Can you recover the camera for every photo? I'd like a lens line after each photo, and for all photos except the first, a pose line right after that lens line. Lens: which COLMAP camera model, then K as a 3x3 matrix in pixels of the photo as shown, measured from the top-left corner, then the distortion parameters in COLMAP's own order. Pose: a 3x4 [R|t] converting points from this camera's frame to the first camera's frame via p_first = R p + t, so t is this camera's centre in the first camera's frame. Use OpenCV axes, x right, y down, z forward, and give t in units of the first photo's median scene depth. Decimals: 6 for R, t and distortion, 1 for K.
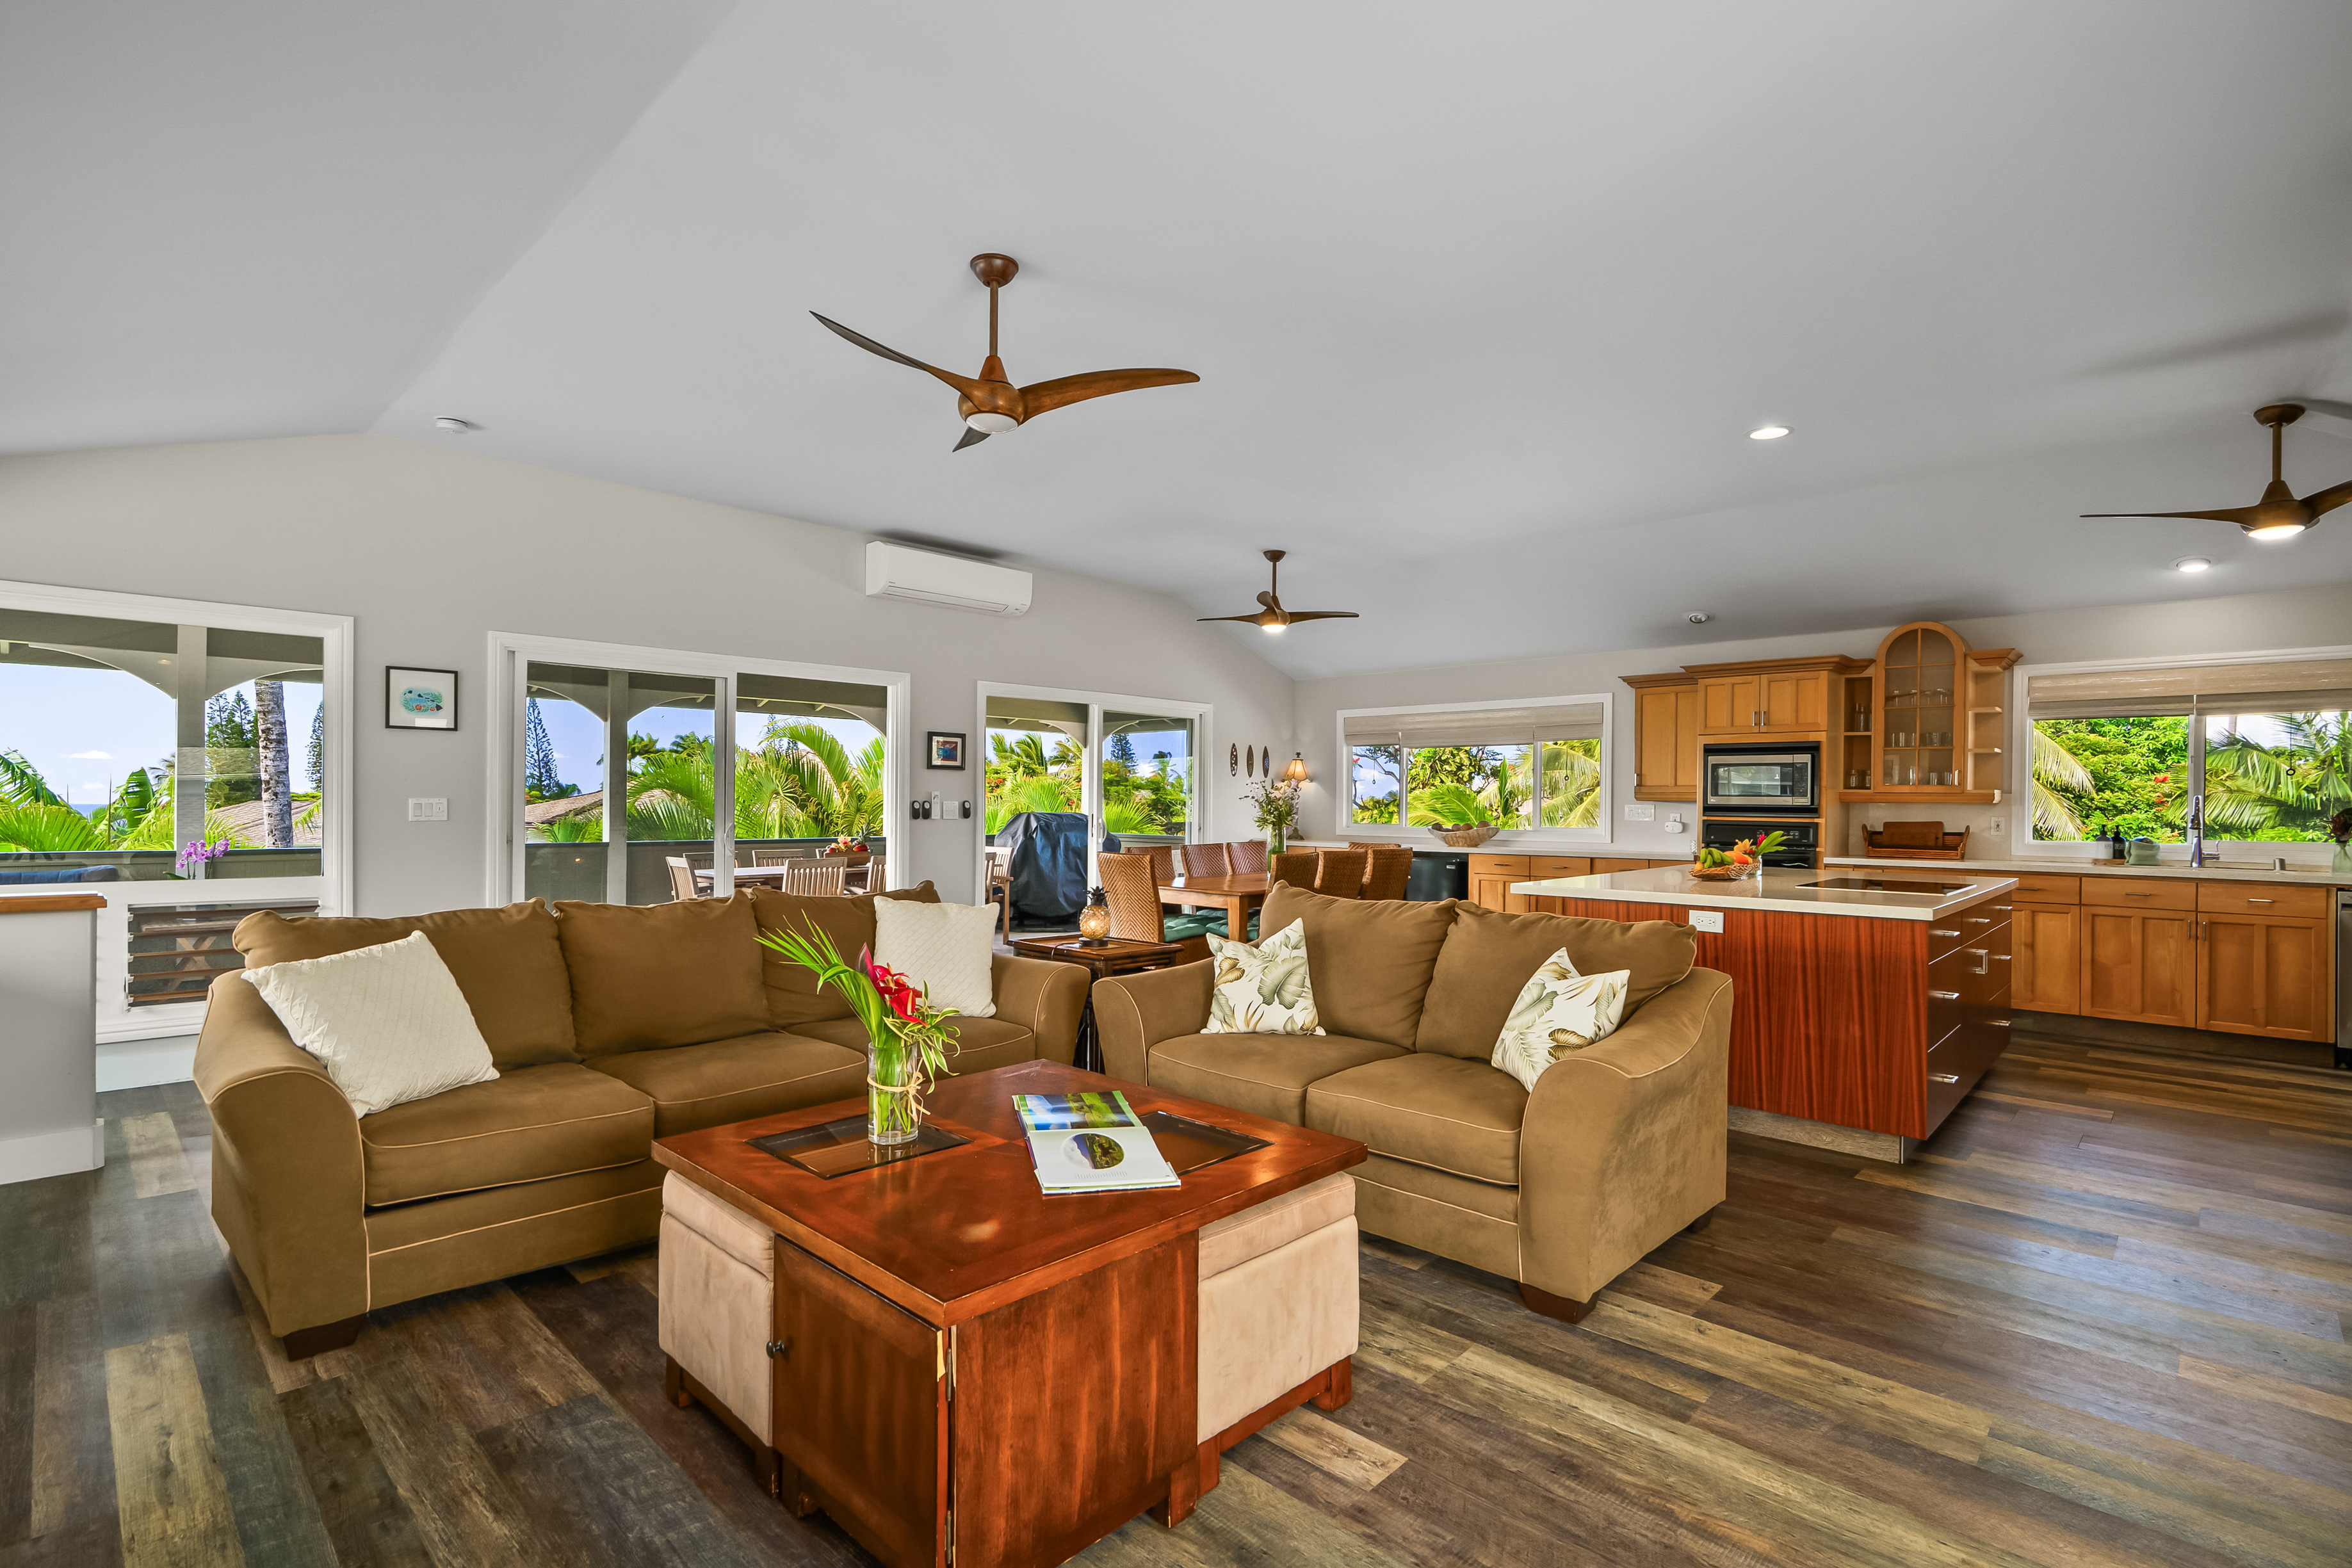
lens RADIAL K [[1078.7, 0, 1165.5], [0, 1078.7, 800.0], [0, 0, 1]] dist [-0.001838, 0.000988]
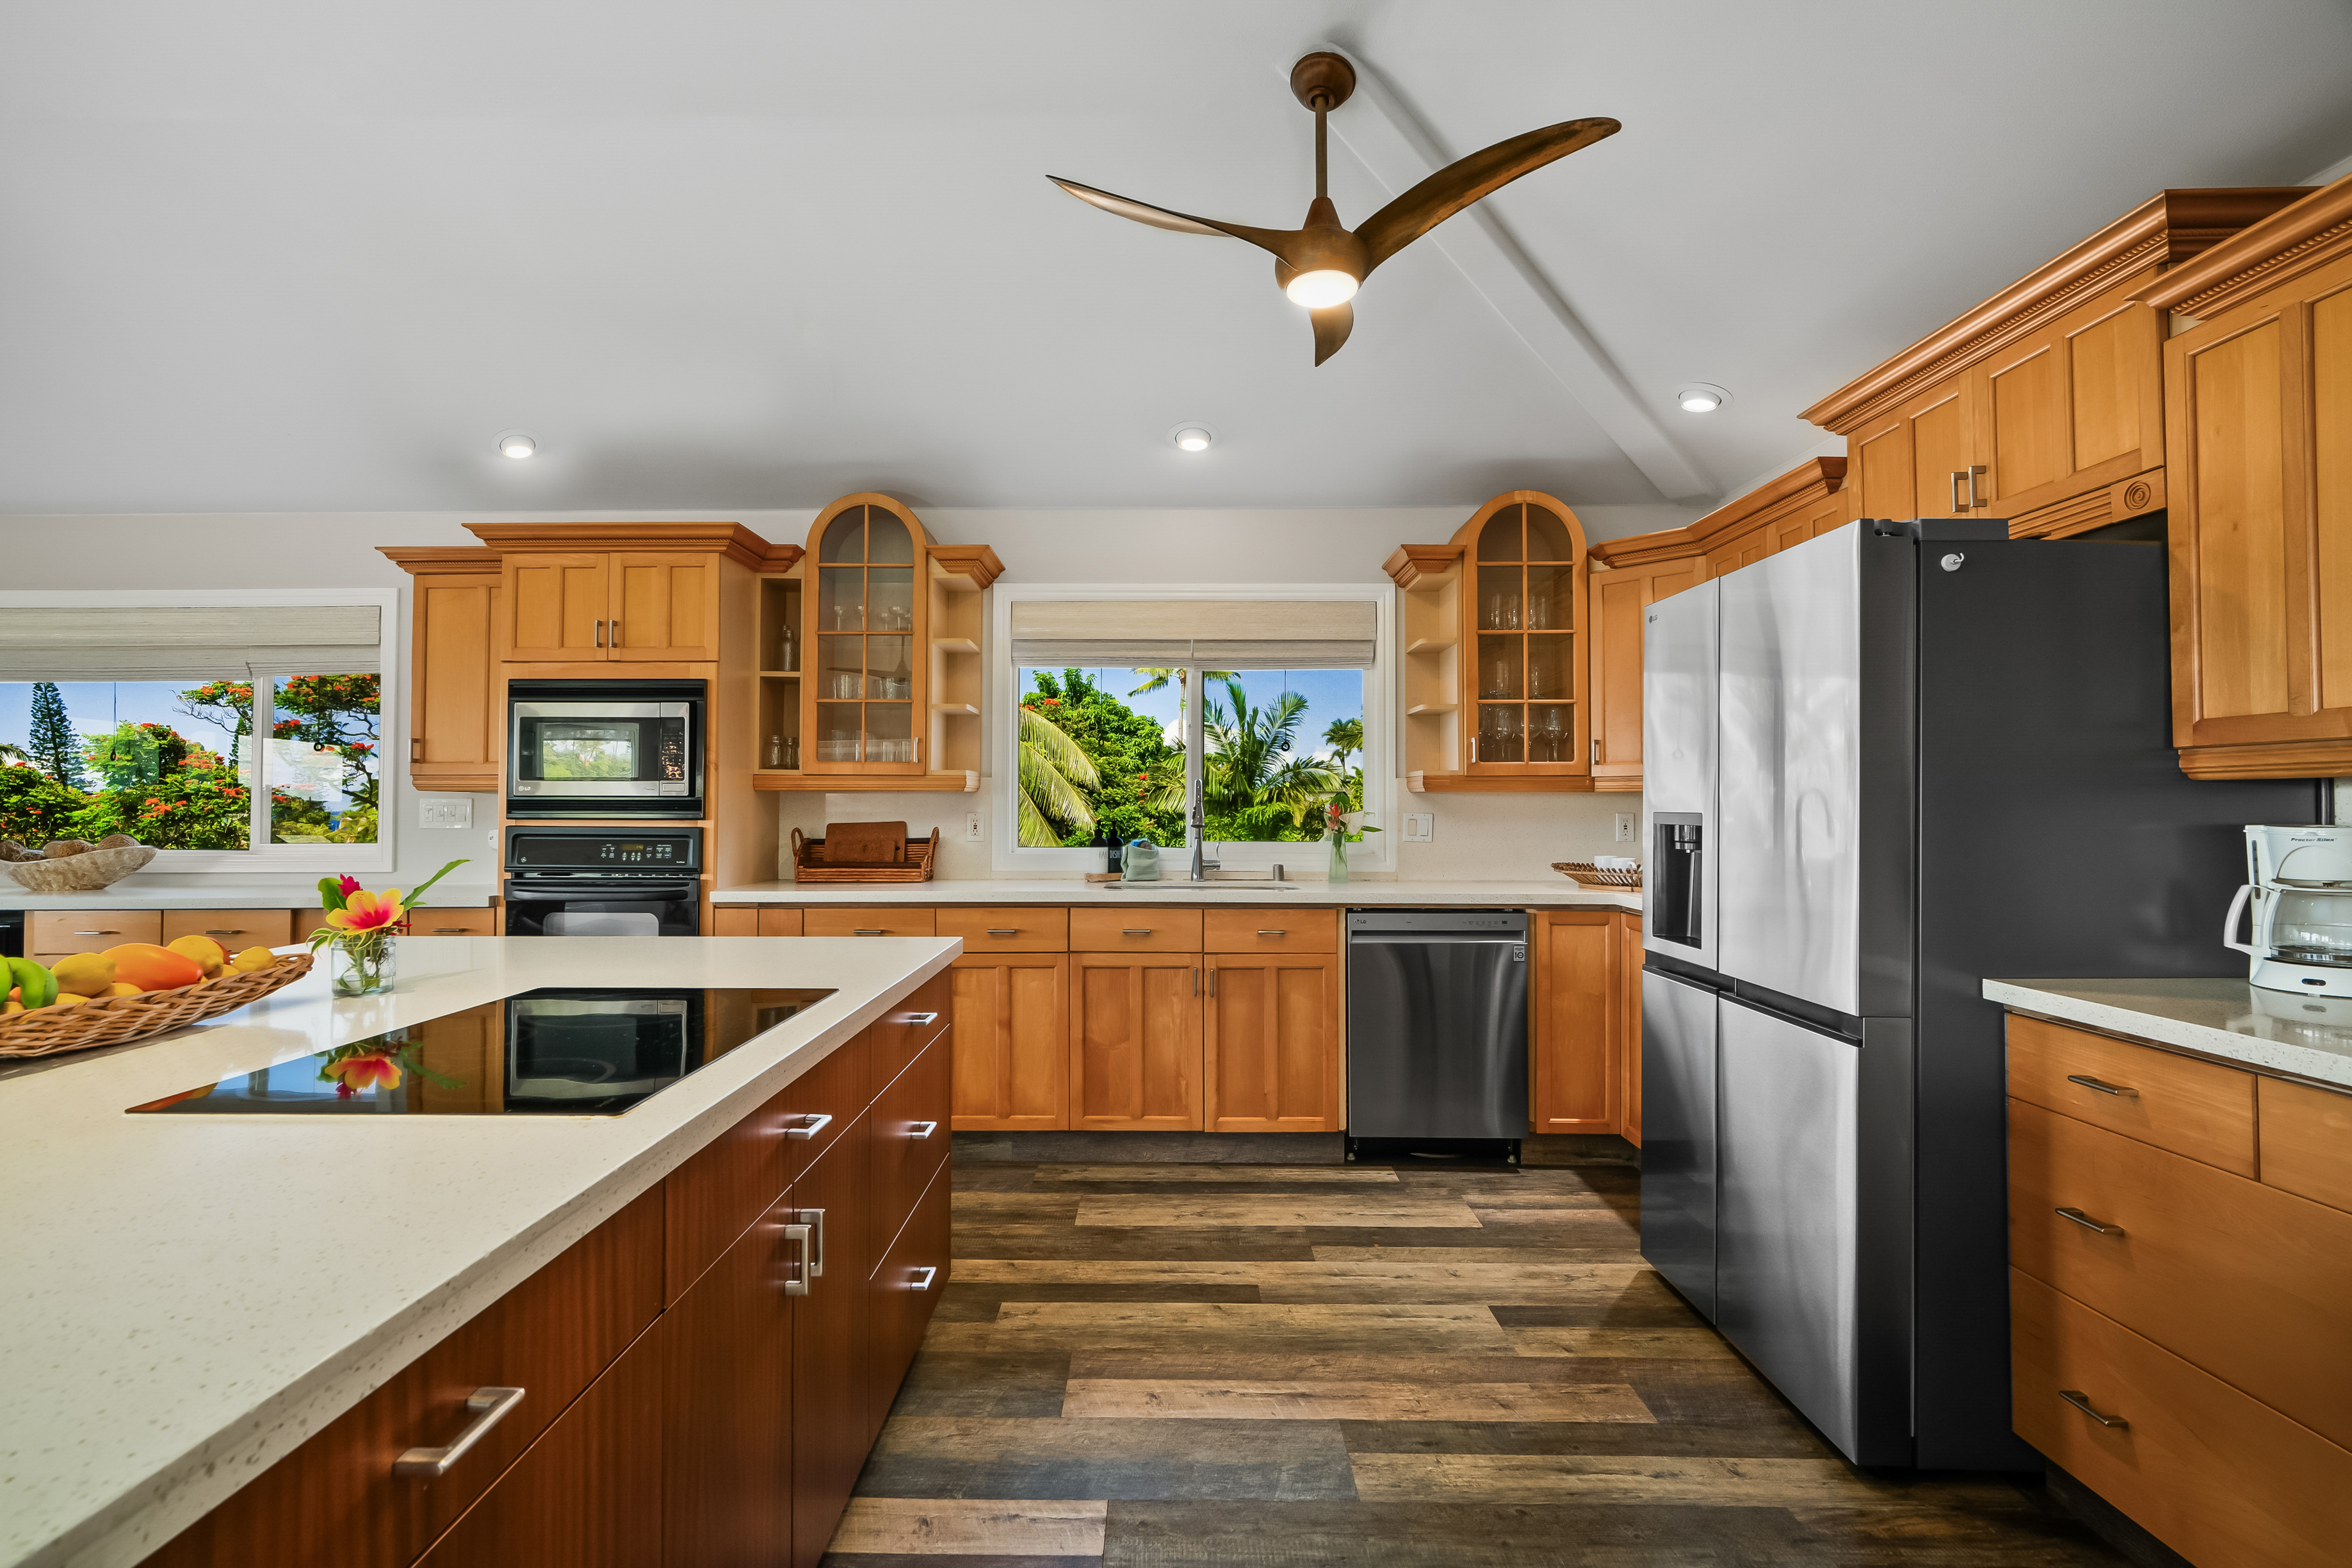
lens RADIAL K [[1074.2, 0, 1150.2], [0, 1074.2, 782.4], [0, 0, 1]] dist [-0.005063, -0.000393]
pose [[0.728397, 0.004284, 0.685142, 0.392155], [0.005777, 0.999906, -0.012394, 0.005471], [-0.685131, 0.012986, 0.728304, 0.441034]]
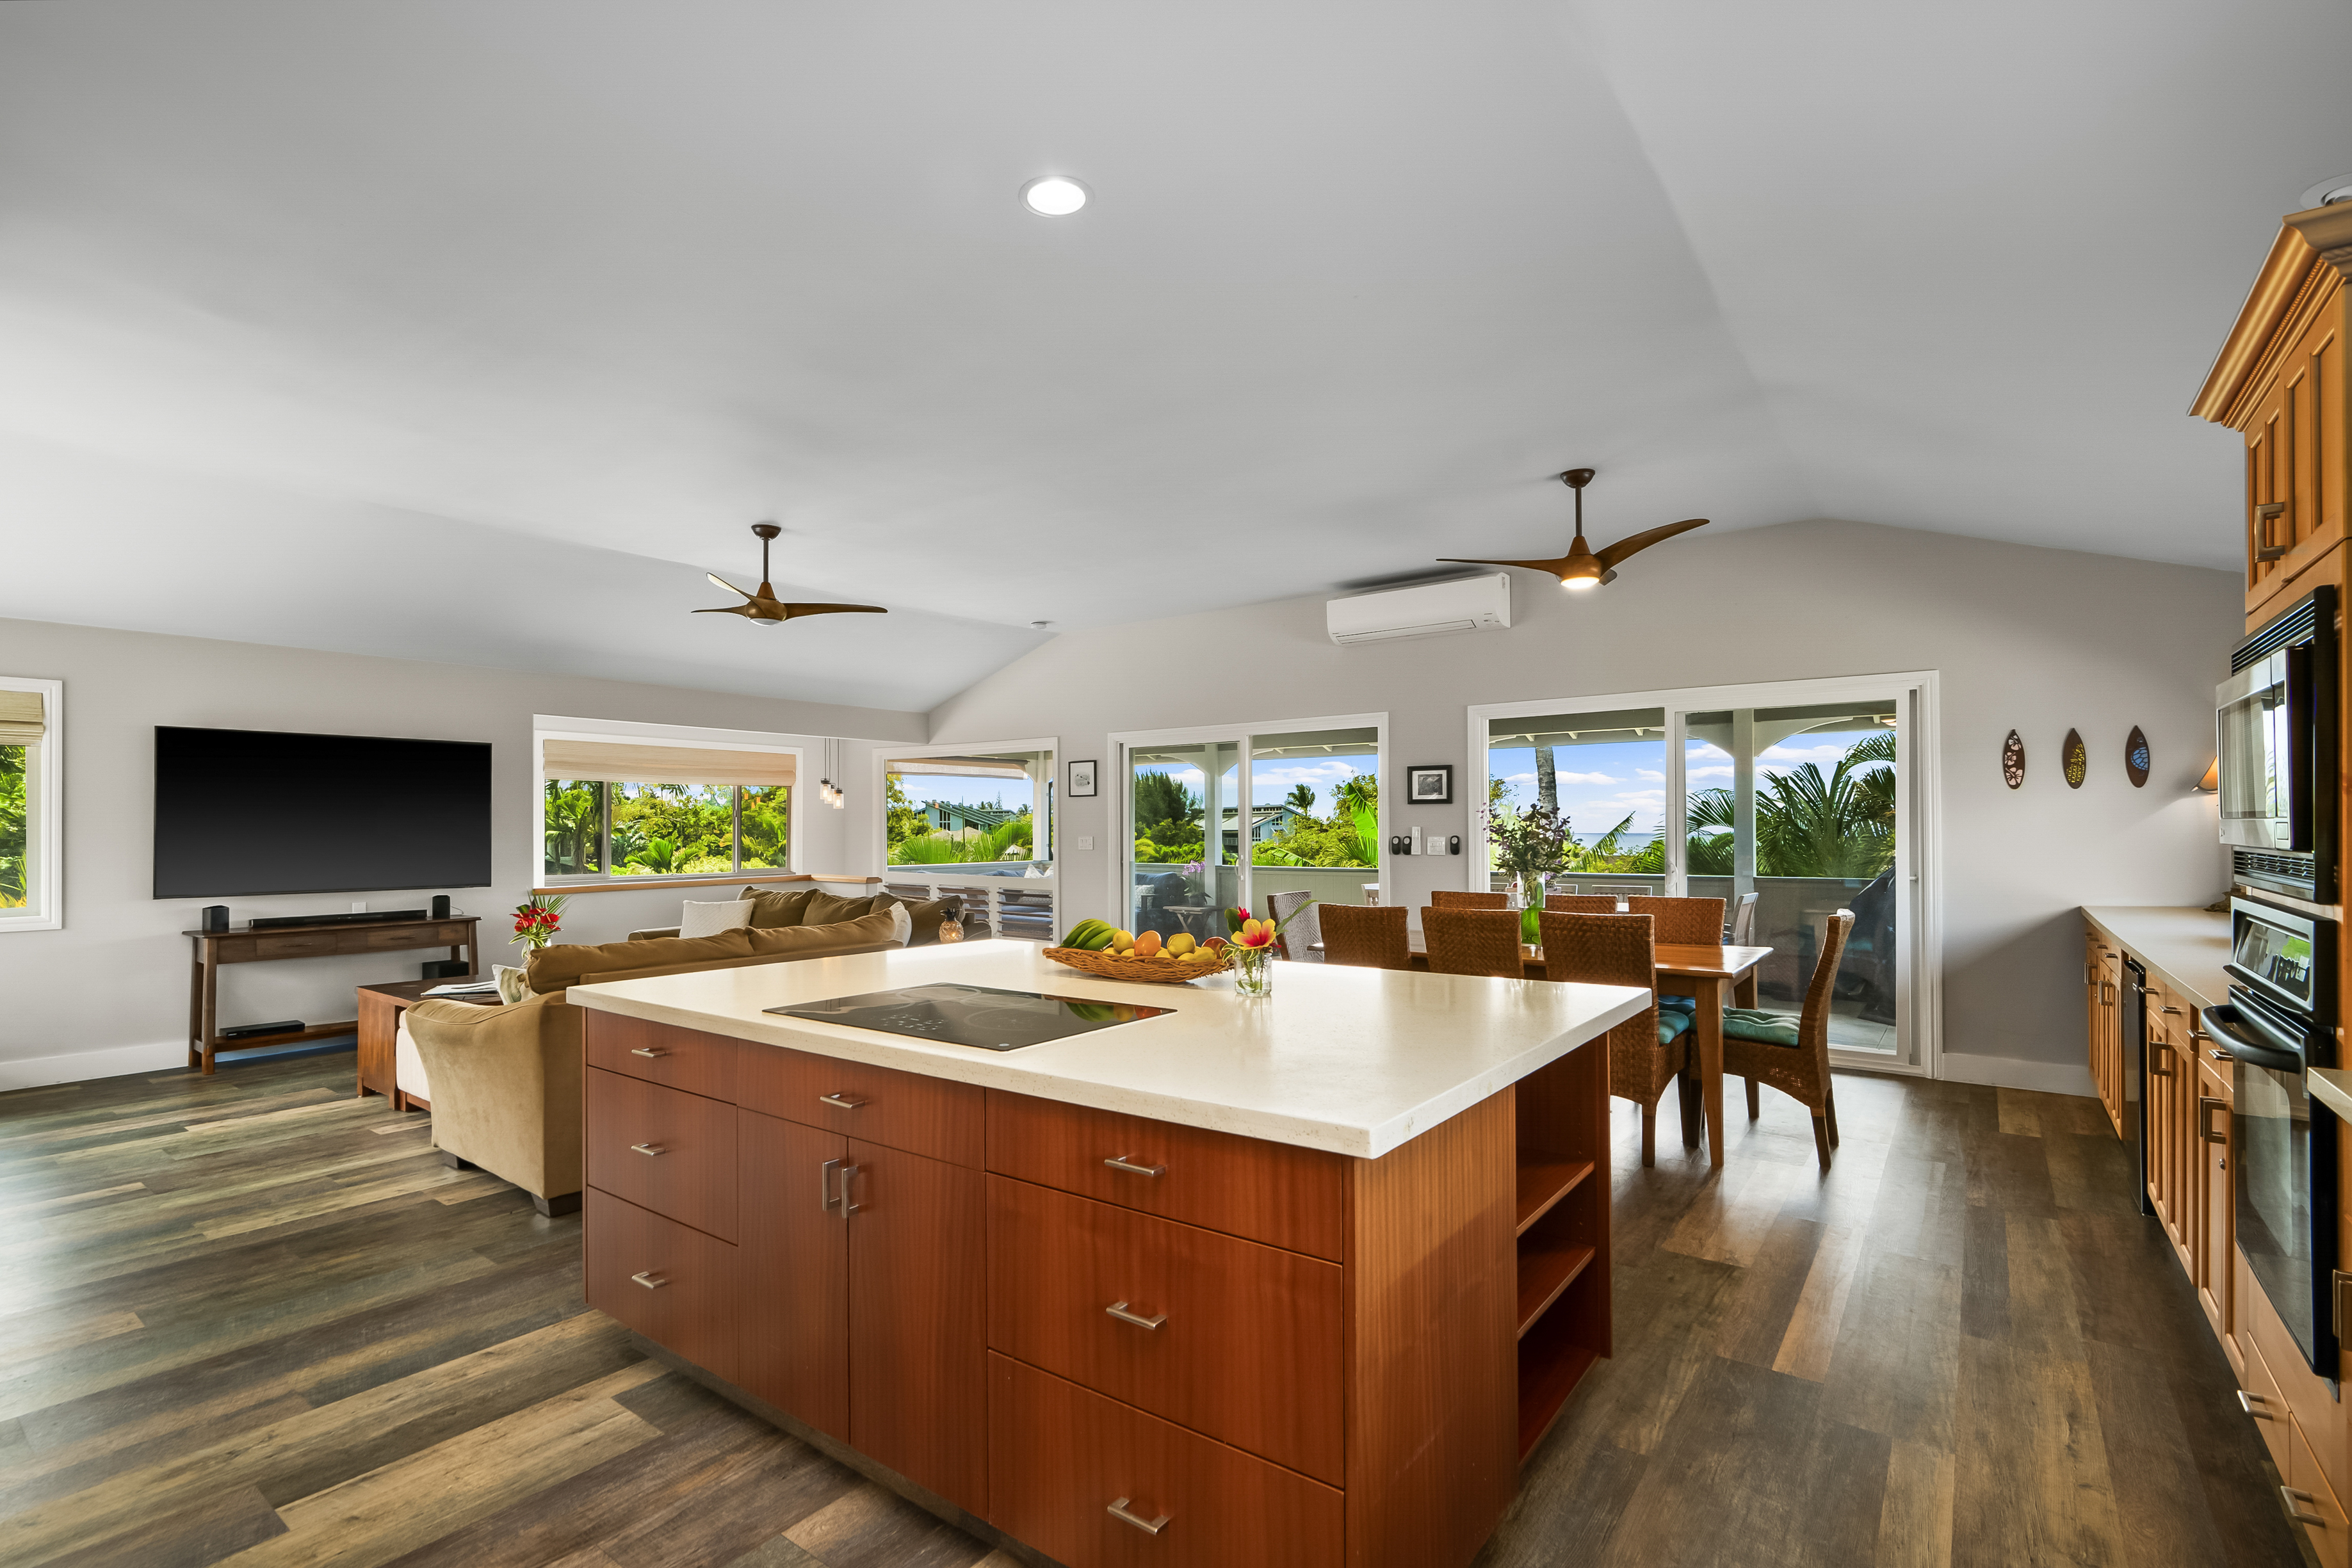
lens RADIAL K [[1100.0, 0, 1170.3], [0, 1100.0, 796.2], [0, 0, 1]] dist [-0.012361, 0.000946]
pose [[0.126350, -0.036150, -0.991327, 0.812193], [0.006839, 0.999344, -0.035570, -0.001846], [0.991962, -0.002285, 0.126514, 0.699893]]
